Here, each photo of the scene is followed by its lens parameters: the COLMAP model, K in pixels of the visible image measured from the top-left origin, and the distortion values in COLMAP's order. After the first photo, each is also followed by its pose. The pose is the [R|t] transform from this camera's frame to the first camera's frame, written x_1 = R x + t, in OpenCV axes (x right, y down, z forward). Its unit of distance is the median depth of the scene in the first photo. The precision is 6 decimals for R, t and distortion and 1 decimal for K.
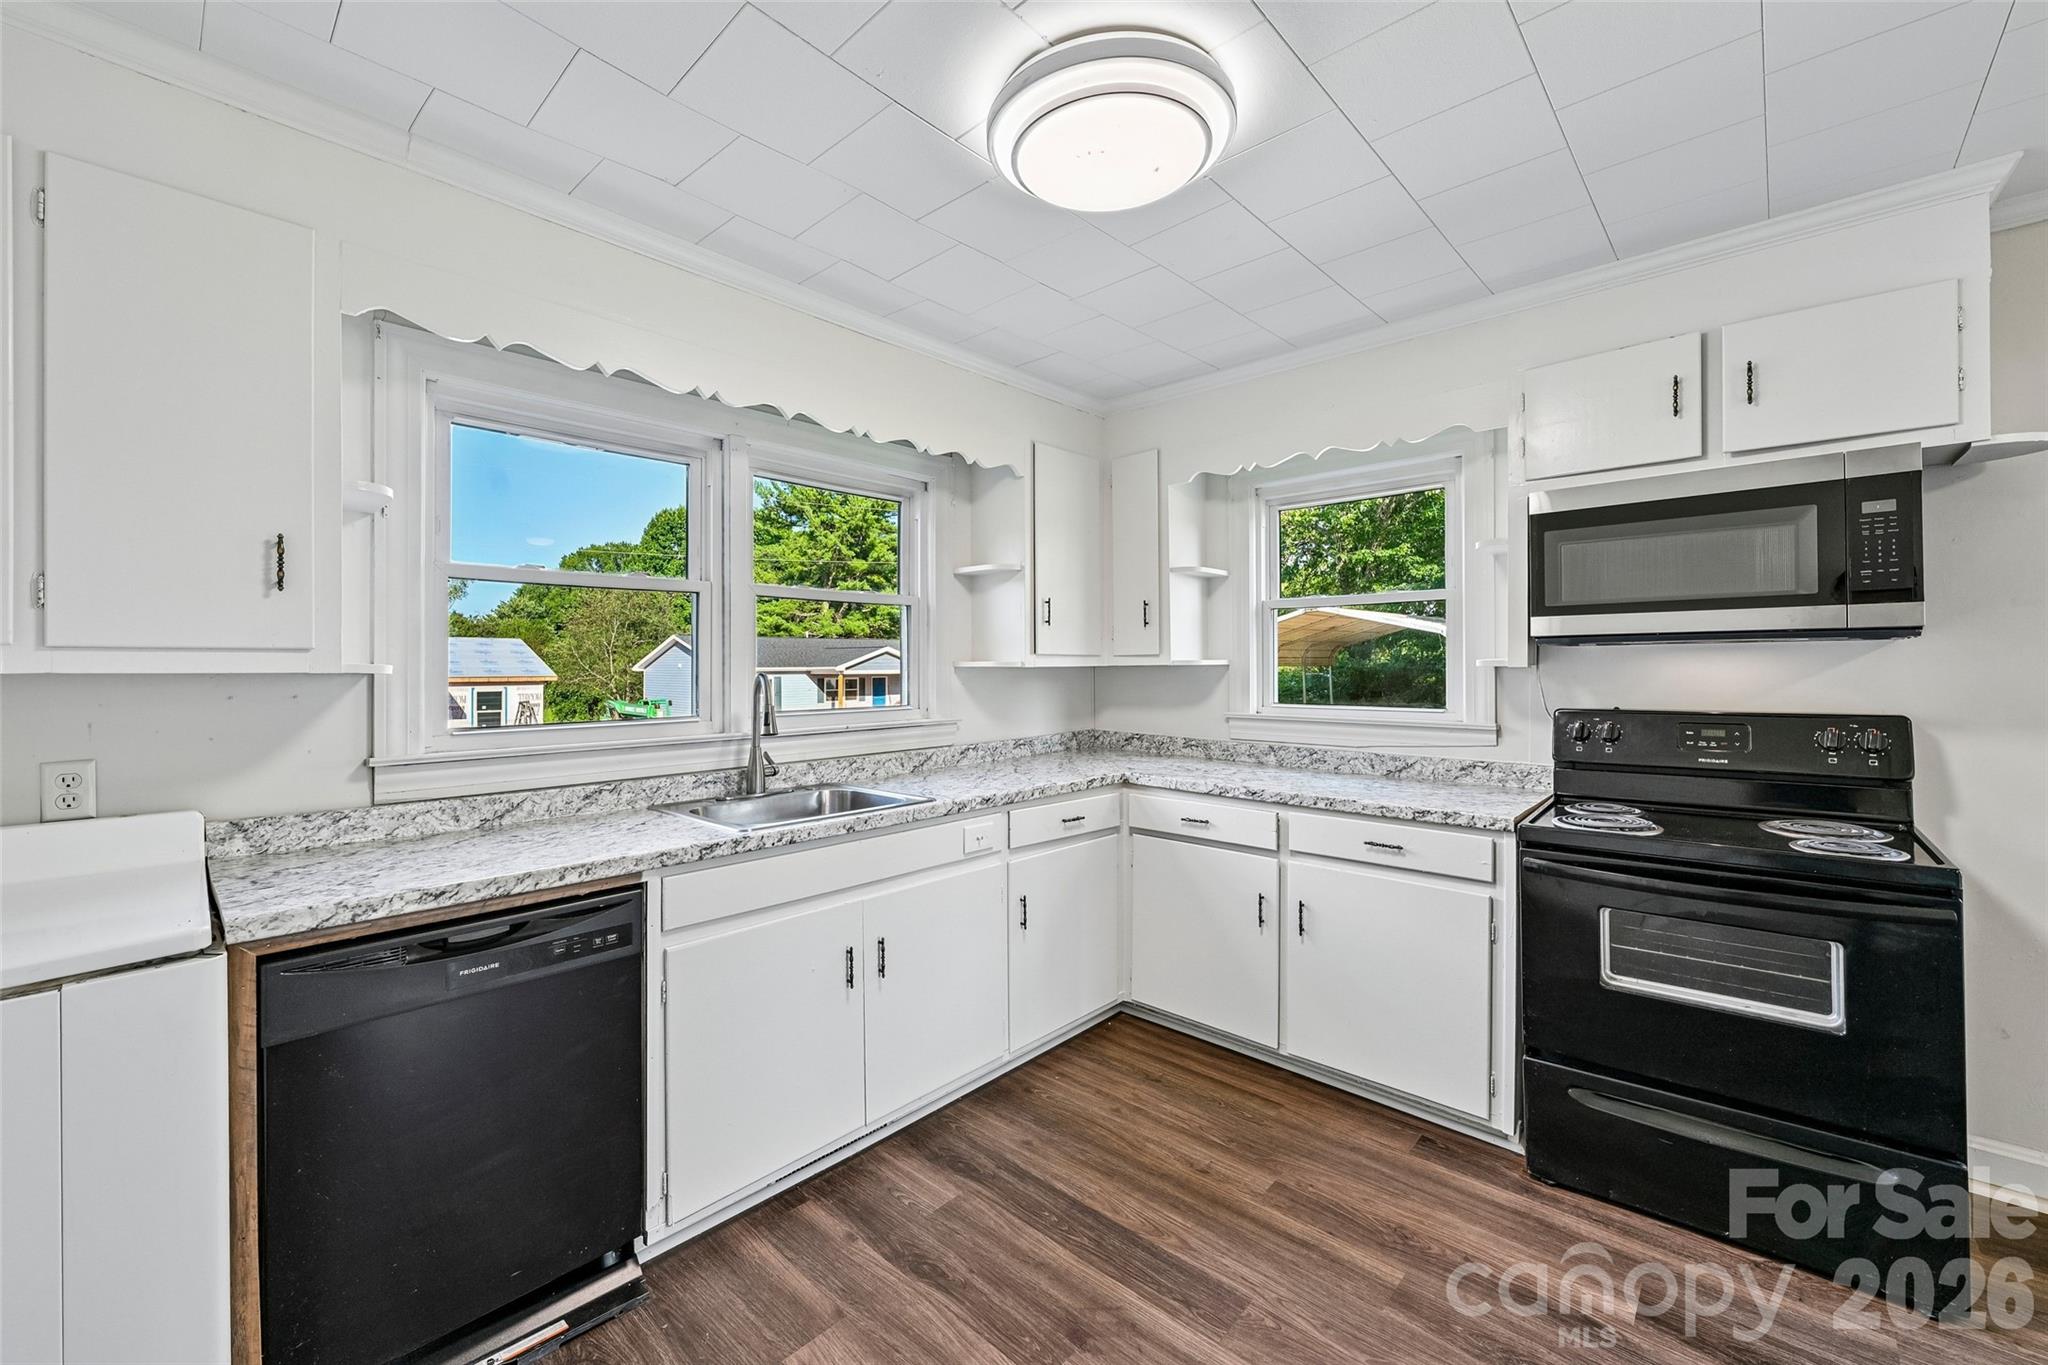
lens RADIAL K [[816.0, 0, 1025.4], [0, 816.0, 660.1], [0, 0, 1]] dist [0.000268, 0.000001]
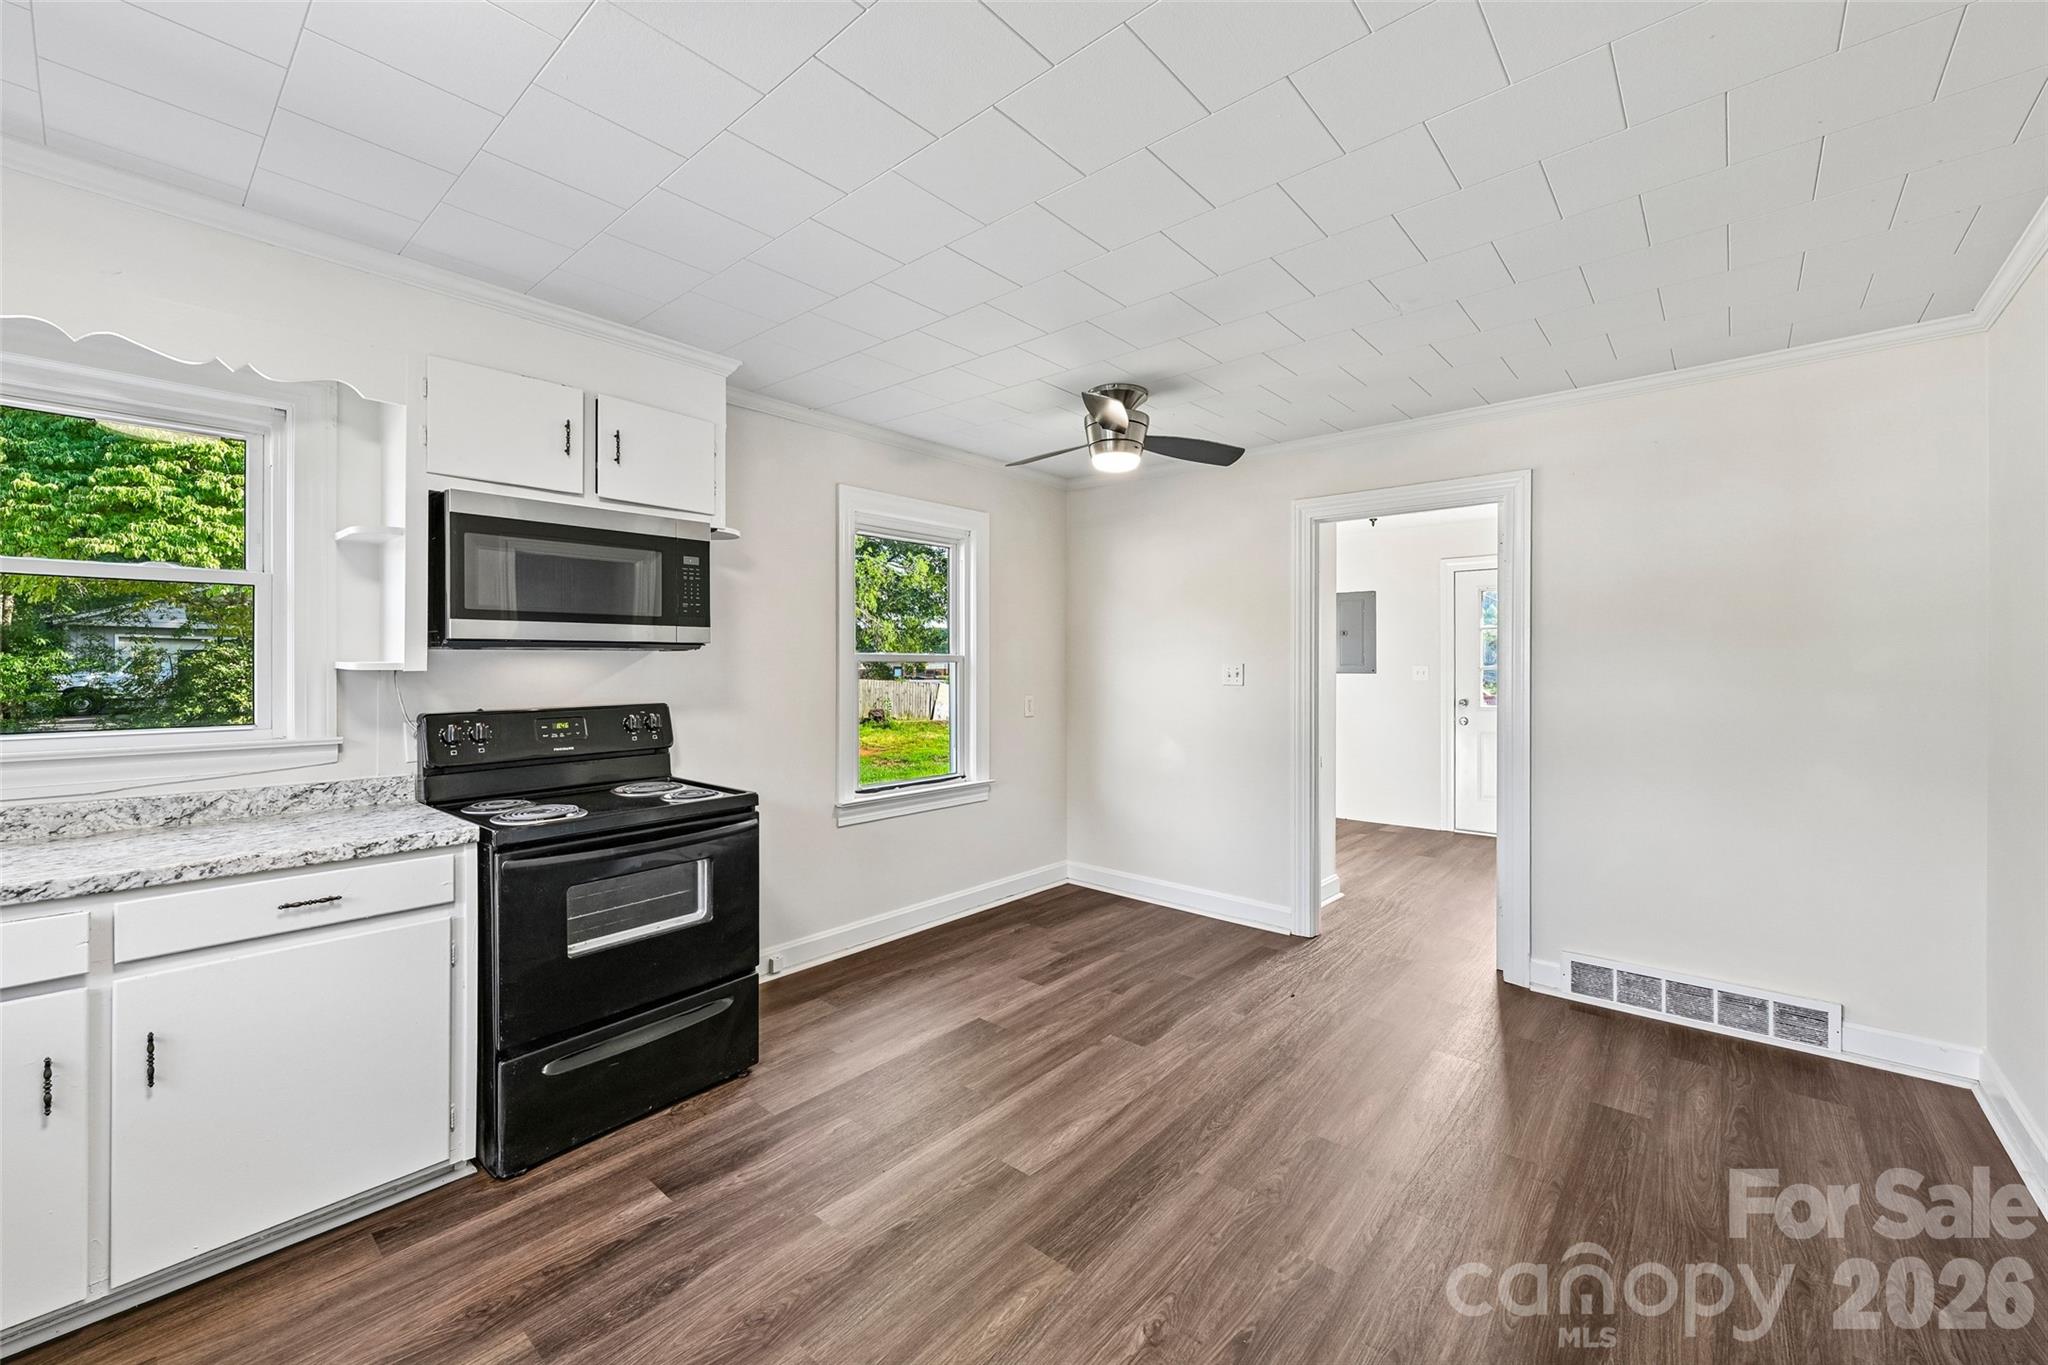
lens RADIAL K [[813.5, 0, 1015.4], [0, 813.5, 669.7], [0, 0, 1]] dist [-0.000022, 0.000122]
pose [[-0.021447, -0.001123, 0.999769, -0.365693], [-0.005432, 0.999985, 0.001006, 0.003173], [-0.999755, -0.005409, -0.021453, 0.375091]]
